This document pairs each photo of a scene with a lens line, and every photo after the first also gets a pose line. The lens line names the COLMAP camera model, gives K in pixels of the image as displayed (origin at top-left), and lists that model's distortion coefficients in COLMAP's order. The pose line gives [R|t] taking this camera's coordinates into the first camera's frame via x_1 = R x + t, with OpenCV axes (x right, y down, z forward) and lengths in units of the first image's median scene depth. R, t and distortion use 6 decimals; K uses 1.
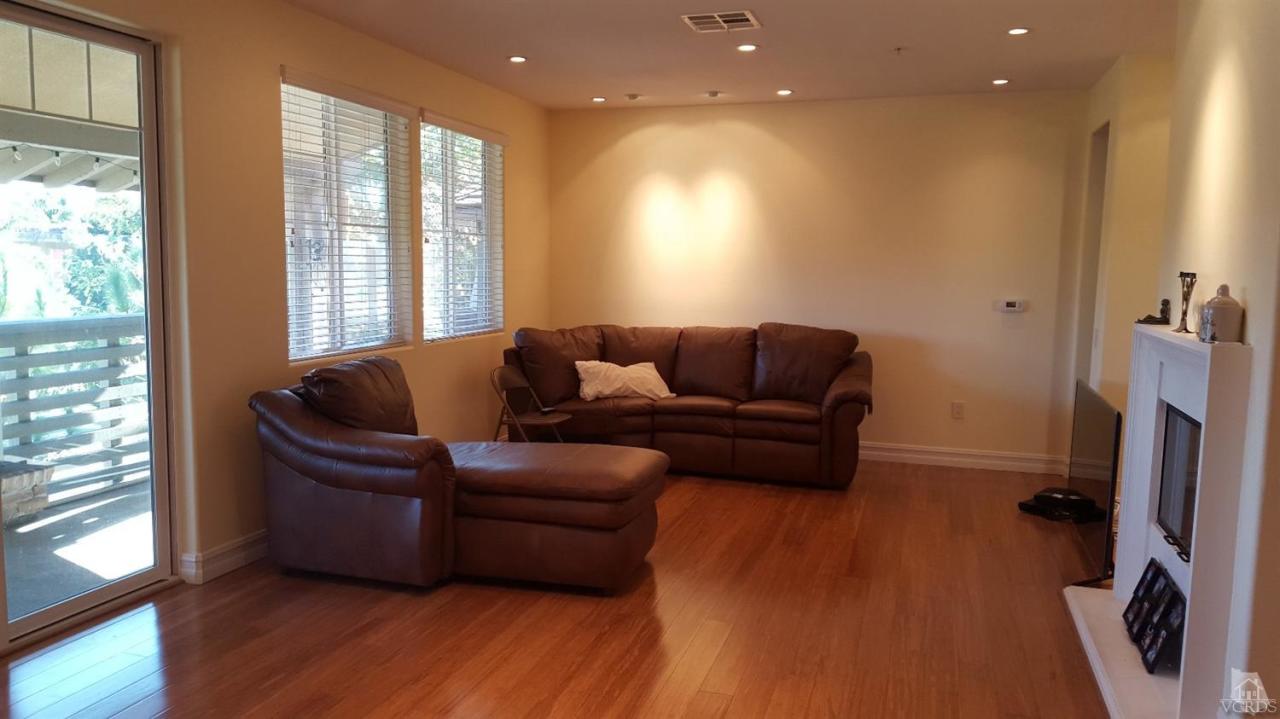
lens RADIAL K [[941.6, 0, 631.4], [0, 941.6, 357.3], [0, 0, 1]] dist [0.166792, -0.249496]
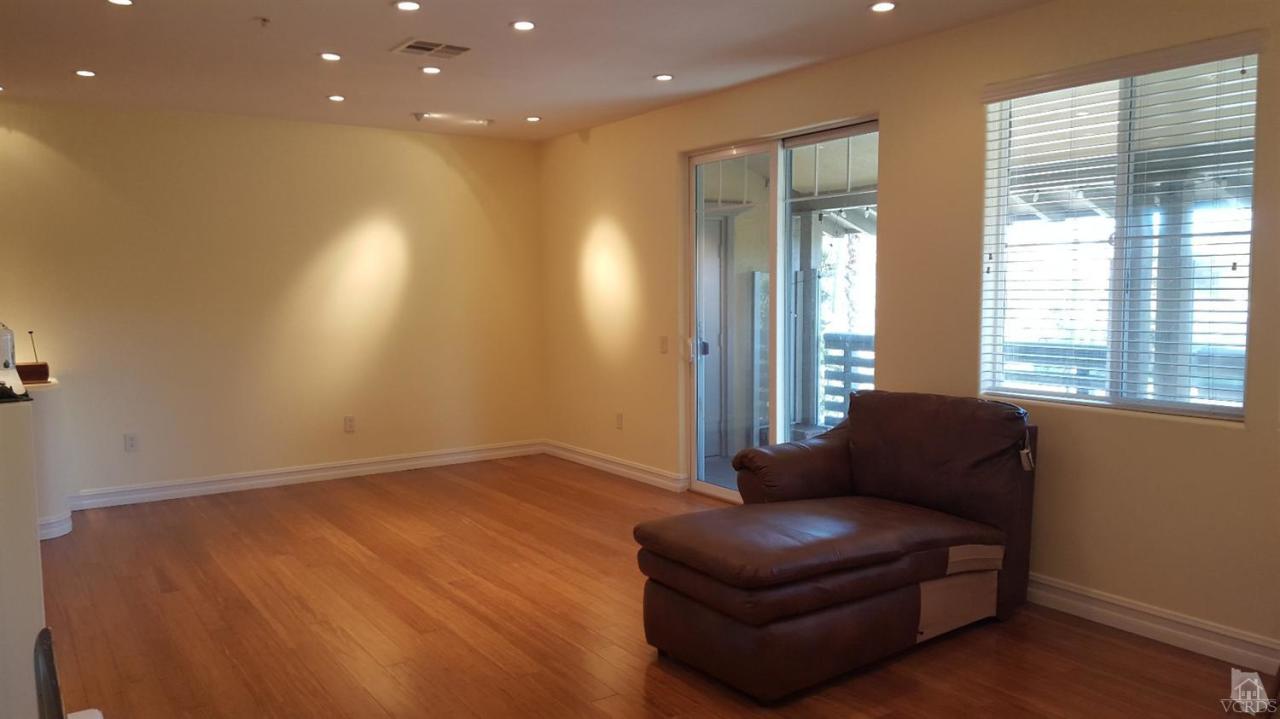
lens RADIAL K [[941.6, 0, 631.4], [0, 941.6, 357.3], [0, 0, 1]] dist [0.166792, -0.249496]
pose [[-0.623772, 0.045560, -0.780277, 0.455222], [-0.084964, 0.988431, 0.125637, -0.091472], [0.776974, 0.144665, -0.612685, 0.987912]]
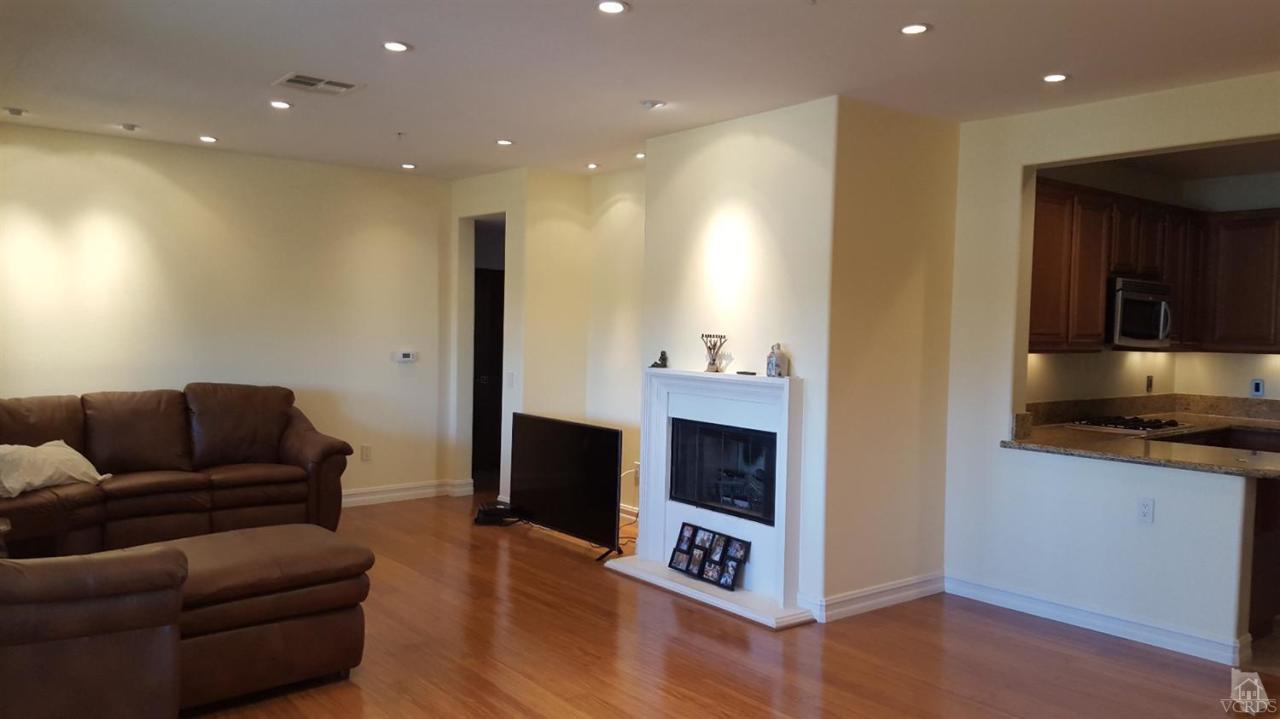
lens RADIAL K [[941.0, 0, 645.1], [0, 941.0, 372.2], [0, 0, 1]] dist [0.162823, -0.249951]
pose [[0.551256, -0.048898, 0.832902, -0.429026], [0.072335, 0.997323, 0.010676, -0.028006], [-0.831195, 0.054363, 0.553317, 0.132824]]
